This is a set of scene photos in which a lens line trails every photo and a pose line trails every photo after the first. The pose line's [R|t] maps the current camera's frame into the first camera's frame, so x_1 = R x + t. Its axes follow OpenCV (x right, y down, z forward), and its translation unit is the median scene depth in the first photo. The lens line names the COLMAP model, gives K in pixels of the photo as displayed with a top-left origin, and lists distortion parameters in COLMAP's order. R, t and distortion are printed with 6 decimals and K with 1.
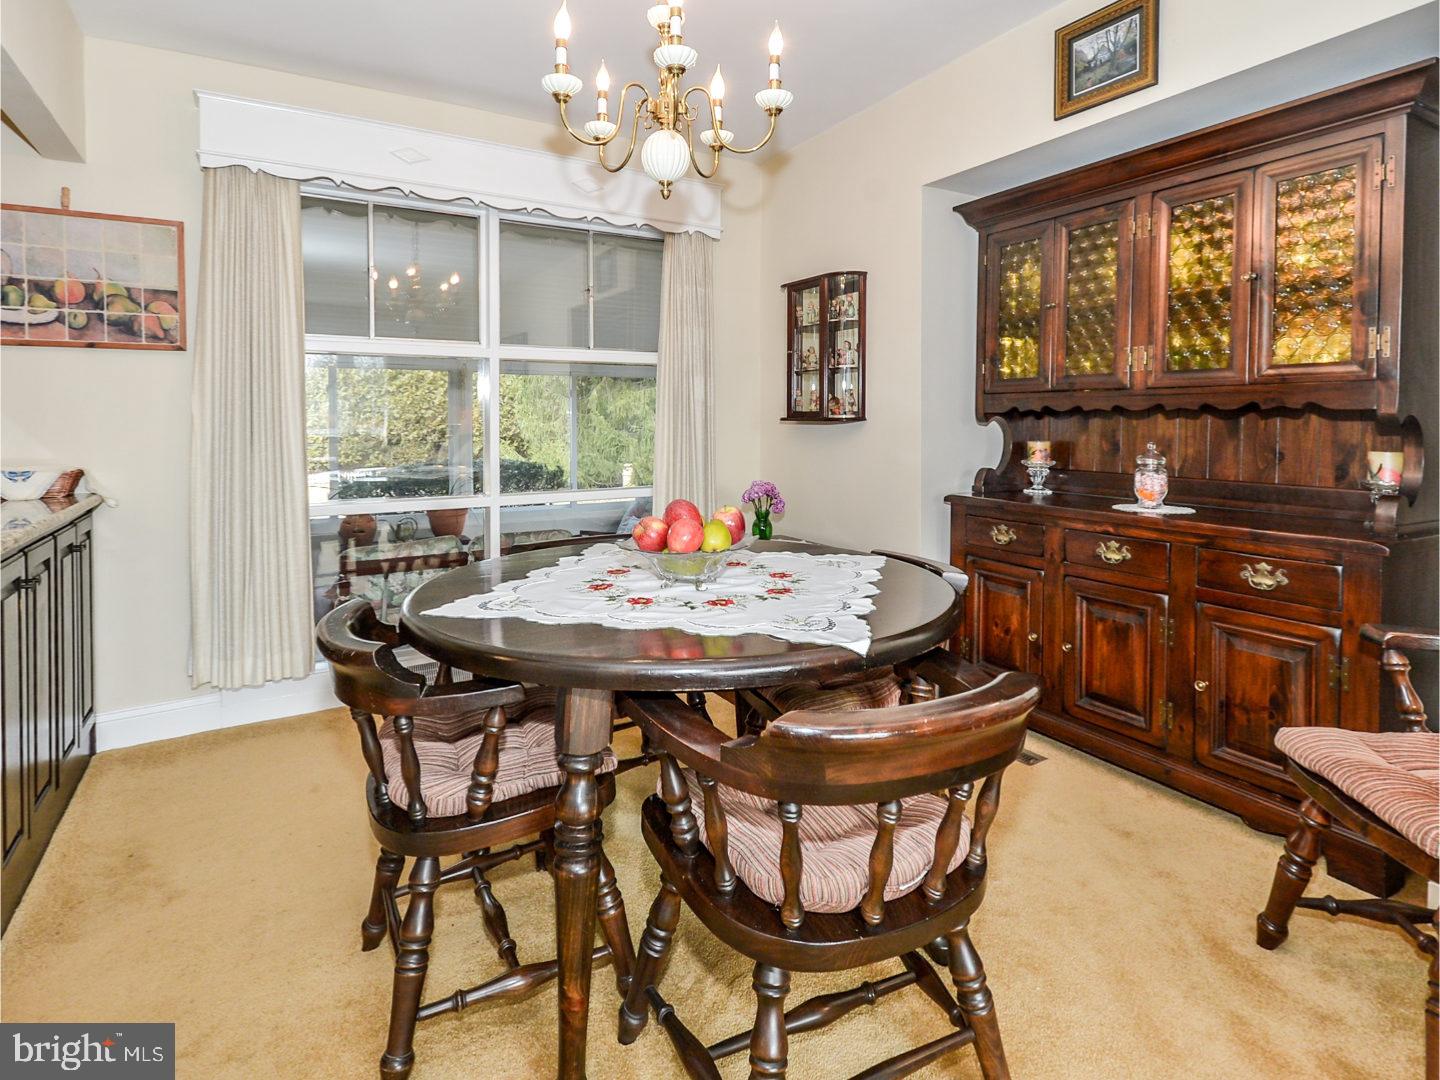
lens RADIAL K [[762.2, 0, 716.9], [0, 762.2, 419.6], [0, 0, 1]] dist [-0.000826, -0.001941]
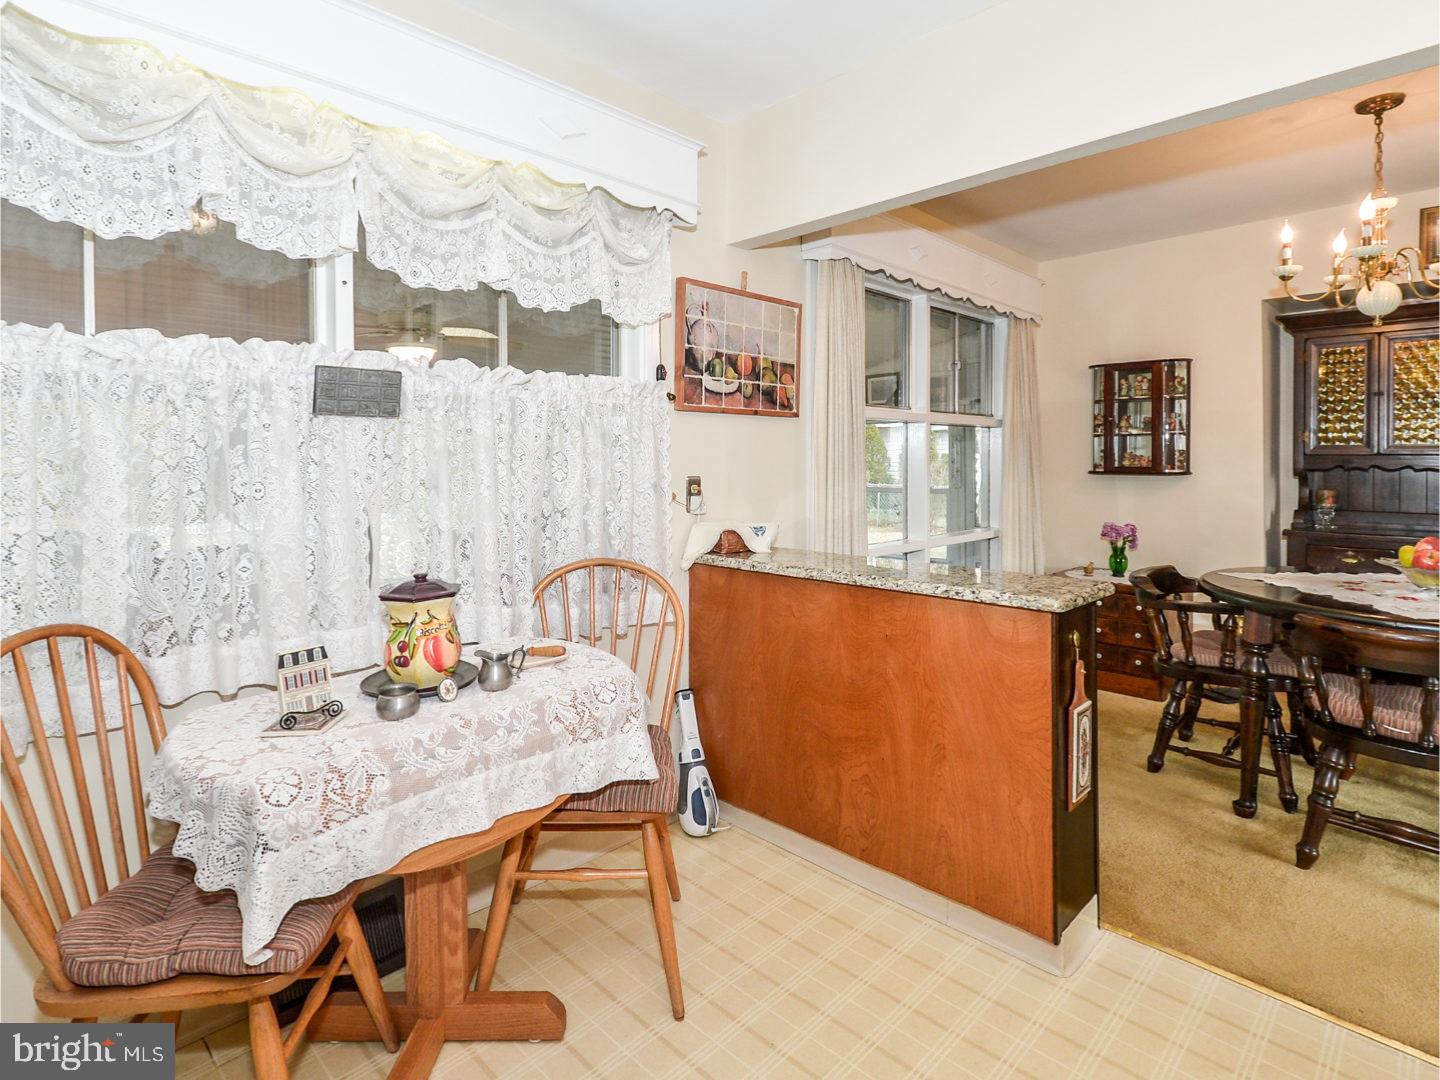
lens RADIAL K [[748.7, 0, 720.8], [0, 748.7, 449.5], [0, 0, 1]] dist [0.001069, -0.000084]
pose [[0.969138, 0.006685, 0.246428, -1.117906], [-0.004196, 0.999935, -0.010624, -0.030699], [-0.246483, 0.009262, 0.969103, -0.053017]]
